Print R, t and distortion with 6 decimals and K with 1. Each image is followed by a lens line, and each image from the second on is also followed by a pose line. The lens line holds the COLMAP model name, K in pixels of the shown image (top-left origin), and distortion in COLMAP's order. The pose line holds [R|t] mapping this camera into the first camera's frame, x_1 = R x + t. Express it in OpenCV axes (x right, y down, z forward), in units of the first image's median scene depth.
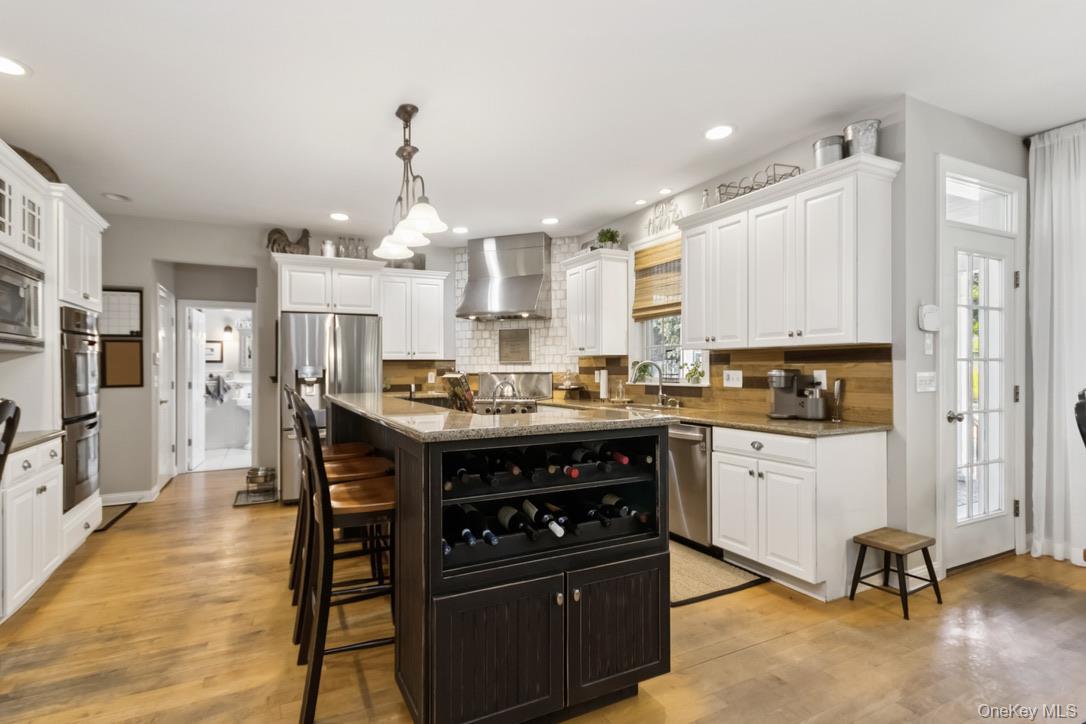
lens RADIAL K [[512.2, 0, 513.2], [0, 512.2, 363.5], [0, 0, 1]] dist [0.004629, 0.000322]
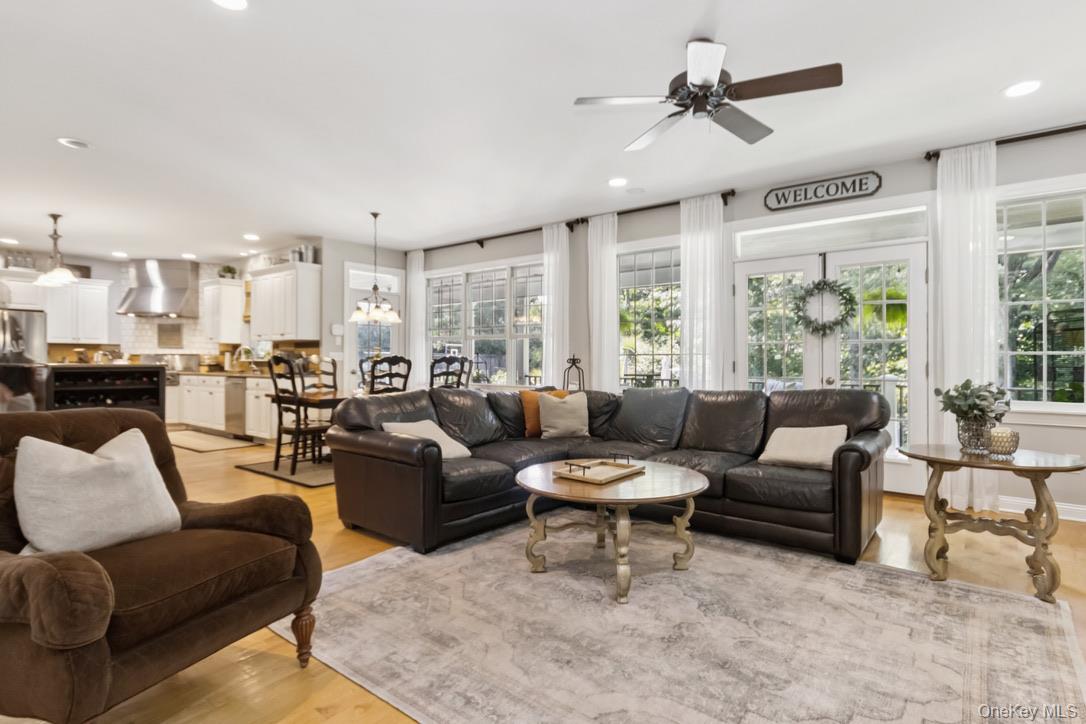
lens RADIAL K [[553.6, 0, 548.5], [0, 553.6, 357.4], [0, 0, 1]] dist [0.001158, 0.003548]
pose [[0.902009, 0.012131, 0.431547, 0.373150], [-0.013252, 0.999912, -0.000410, 0.017882], [-0.431514, -0.005349, 0.902090, -1.109230]]
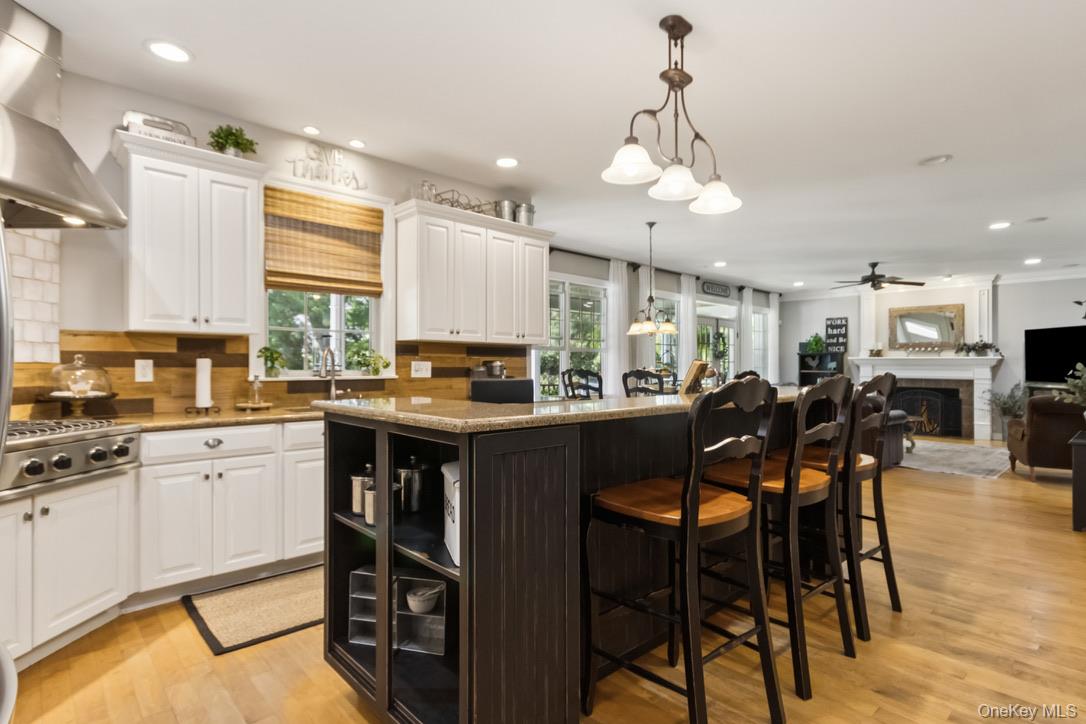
lens RADIAL K [[553.6, 0, 551.3], [0, 553.6, 356.7], [0, 0, 1]] dist [0.001158, 0.003548]
pose [[-0.298903, 0.020847, 0.954056, -0.602387], [-0.011406, 0.999612, -0.025416, 0.024381], [-0.954215, -0.018479, -0.298549, 0.902266]]
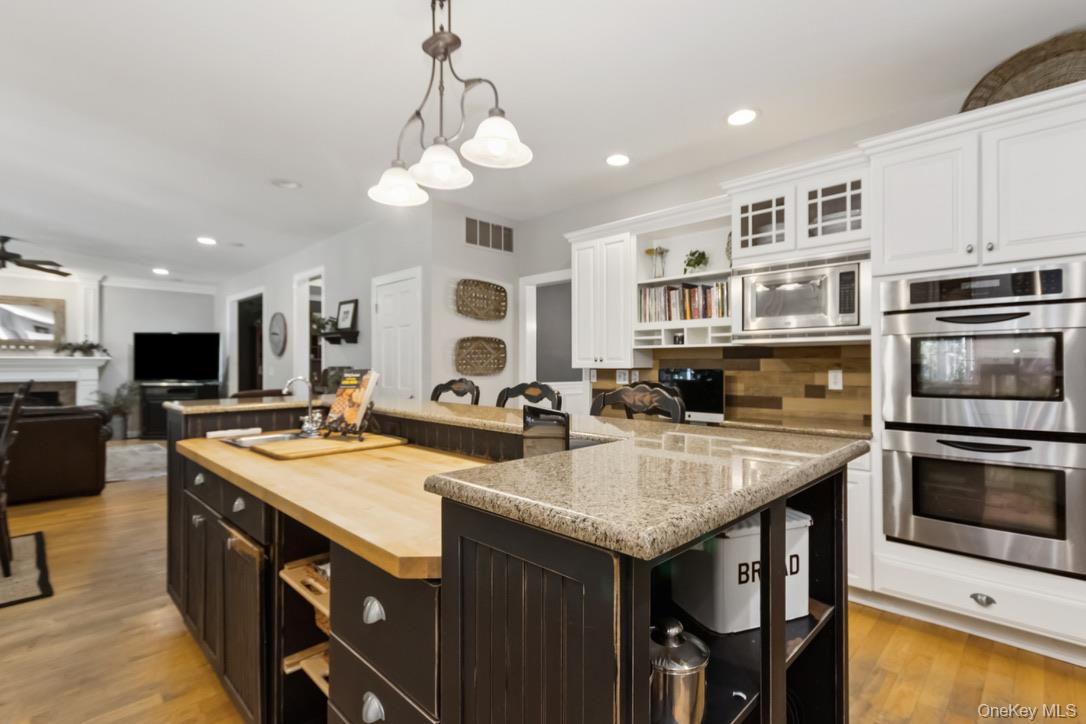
lens RADIAL K [[504.9, 0, 550.3], [0, 504.9, 361.0], [0, 0, 1]] dist [0.005096, -0.001437]
pose [[-0.938094, 0.006674, -0.346316, -0.057239], [0.011270, 0.999873, -0.011259, 0.007211], [0.346196, -0.014465, -0.938051, 1.043509]]
